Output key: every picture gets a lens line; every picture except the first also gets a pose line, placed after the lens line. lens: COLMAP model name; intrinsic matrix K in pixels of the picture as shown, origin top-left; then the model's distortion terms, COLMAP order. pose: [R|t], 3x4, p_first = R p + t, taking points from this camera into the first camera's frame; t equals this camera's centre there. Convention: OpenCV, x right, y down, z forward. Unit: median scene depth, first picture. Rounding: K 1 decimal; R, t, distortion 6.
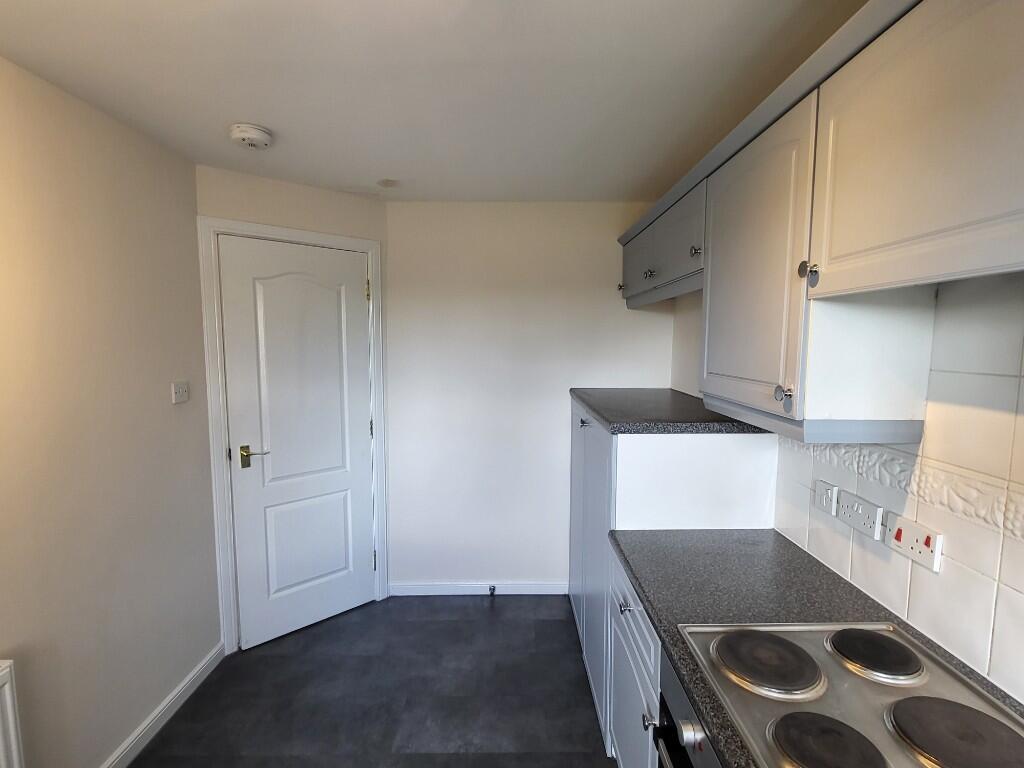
lens RADIAL K [[486.3, 0, 519.9], [0, 486.3, 385.9], [0, 0, 1]] dist [-0.005488, -0.001083]
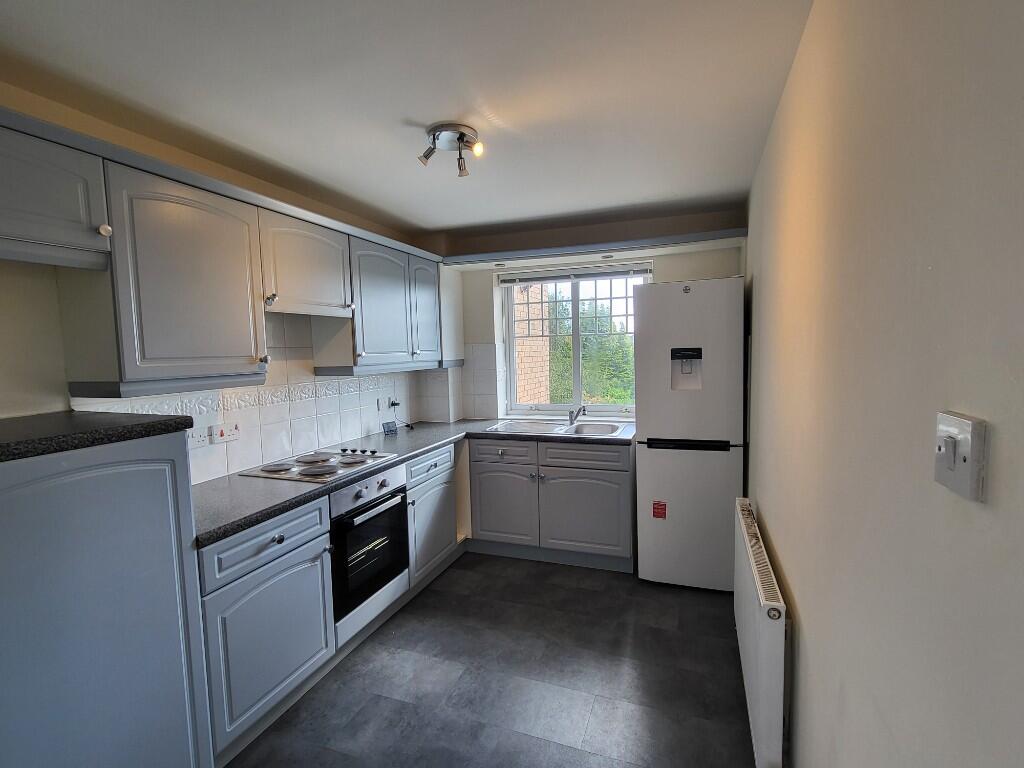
lens RADIAL K [[486.3, 0, 515.9], [0, 486.3, 381.9], [0, 0, 1]] dist [-0.005488, -0.001083]
pose [[-0.931111, -0.008793, 0.364631, -0.603409], [0.052709, 0.985972, 0.158372, -0.083388], [-0.360908, 0.166681, -0.917585, 1.371833]]
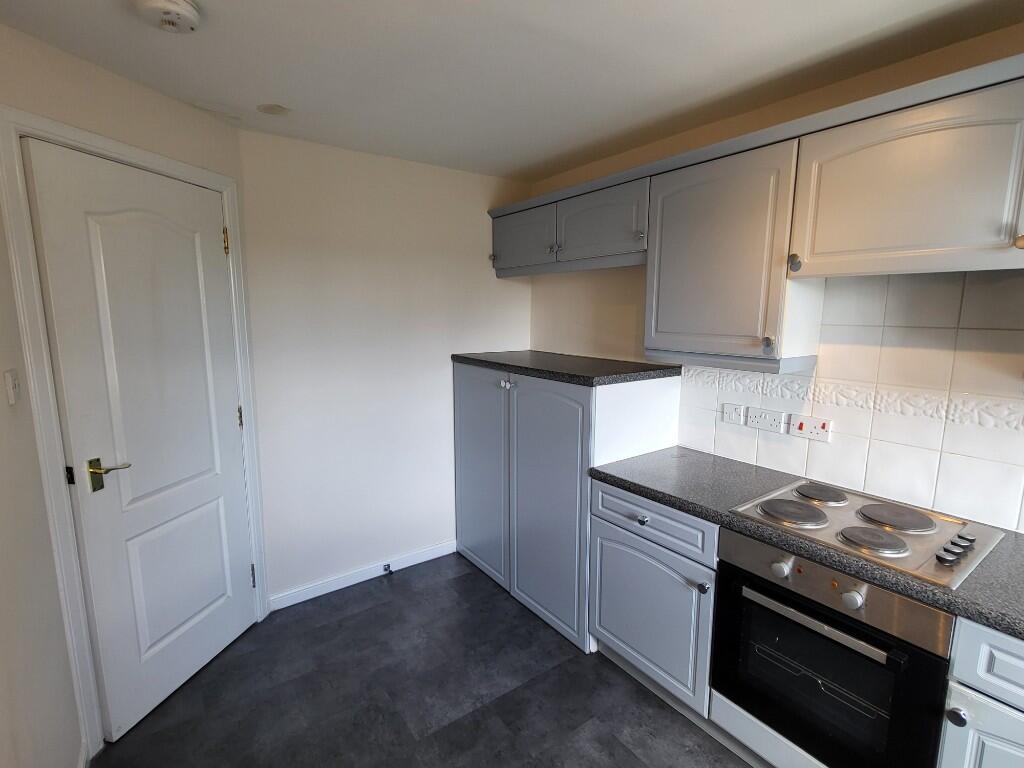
lens RADIAL K [[486.3, 0, 512.3], [0, 486.3, 387.0], [0, 0, 1]] dist [-0.005488, -0.001083]
pose [[0.822139, -0.088139, 0.562423, -0.549460], [0.051703, 0.995420, 0.080416, -0.004507], [-0.566934, -0.037034, 0.822930, 0.122650]]
